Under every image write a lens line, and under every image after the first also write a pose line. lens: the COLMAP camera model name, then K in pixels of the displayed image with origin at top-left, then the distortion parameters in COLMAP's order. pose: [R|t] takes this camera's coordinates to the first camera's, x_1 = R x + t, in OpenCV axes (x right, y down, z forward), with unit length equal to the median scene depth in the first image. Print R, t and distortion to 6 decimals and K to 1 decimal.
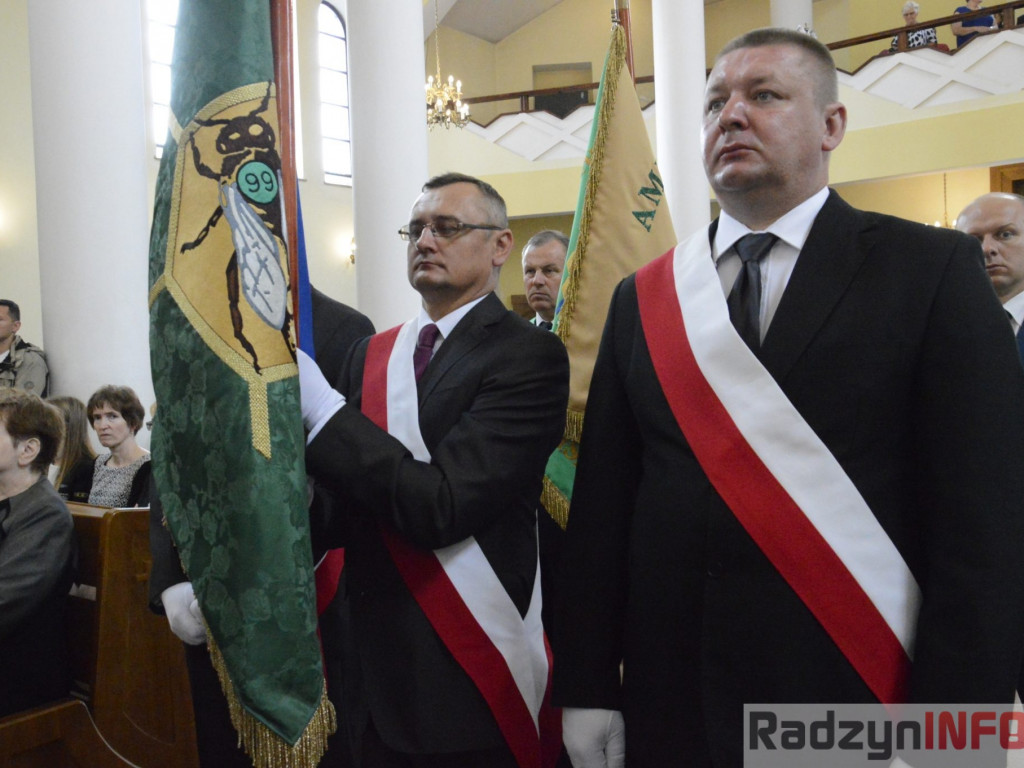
lens RADIAL K [[972.4, 0, 512.0], [0, 972.4, 384.0], [0, 0, 1]] dist [-0.000379, -0.000892]
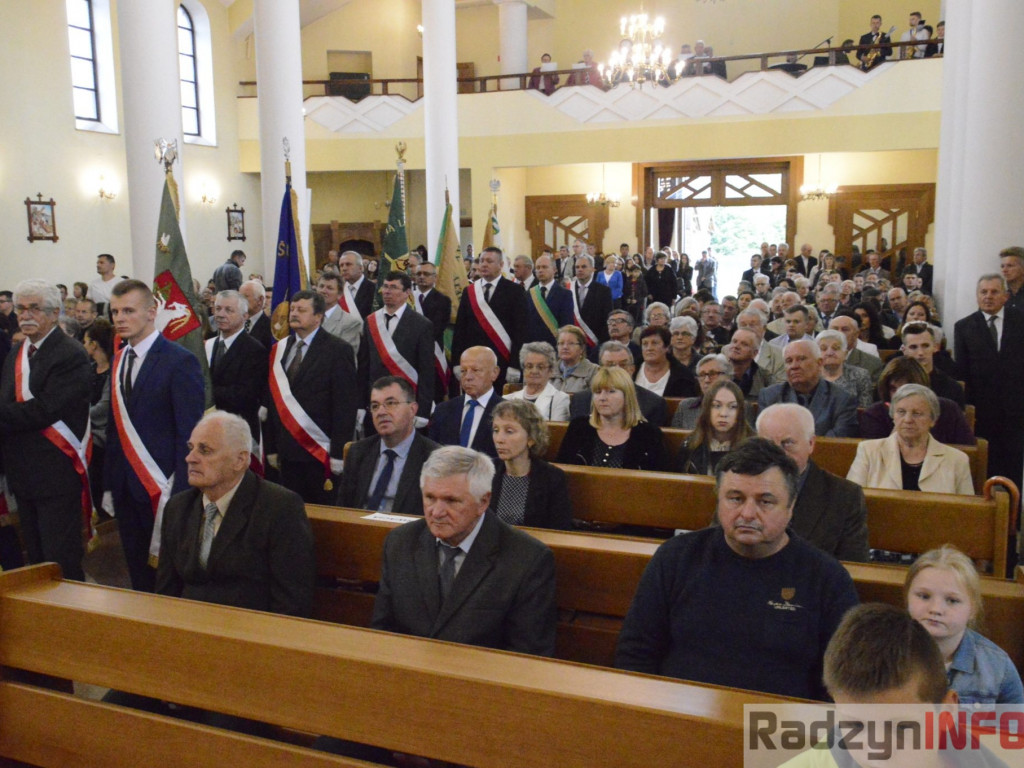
lens RADIAL K [[972.4, 0, 512.0], [0, 972.4, 384.0], [0, 0, 1]] dist [-0.000379, -0.000892]
pose [[0.963059, -0.005147, 0.269243, -1.182198], [-0.021783, 0.995052, 0.096937, -0.122144], [-0.268410, -0.099221, 0.958181, -4.664398]]
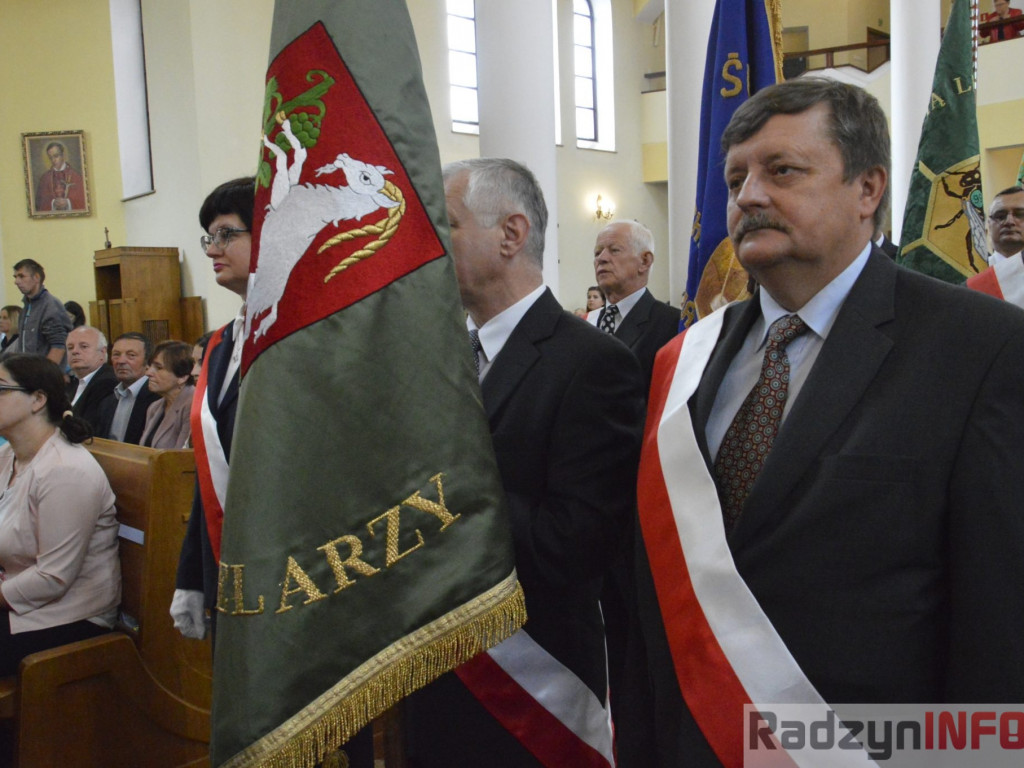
lens RADIAL K [[978.3, 0, 512.0], [0, 978.3, 384.0], [0, 0, 1]] dist [0.068954, -0.003661]
pose [[0.992651, 0.016066, -0.119941, -1.063840], [-0.010025, 0.998658, 0.050806, 0.124827], [0.120597, -0.049230, 0.991480, -1.508305]]
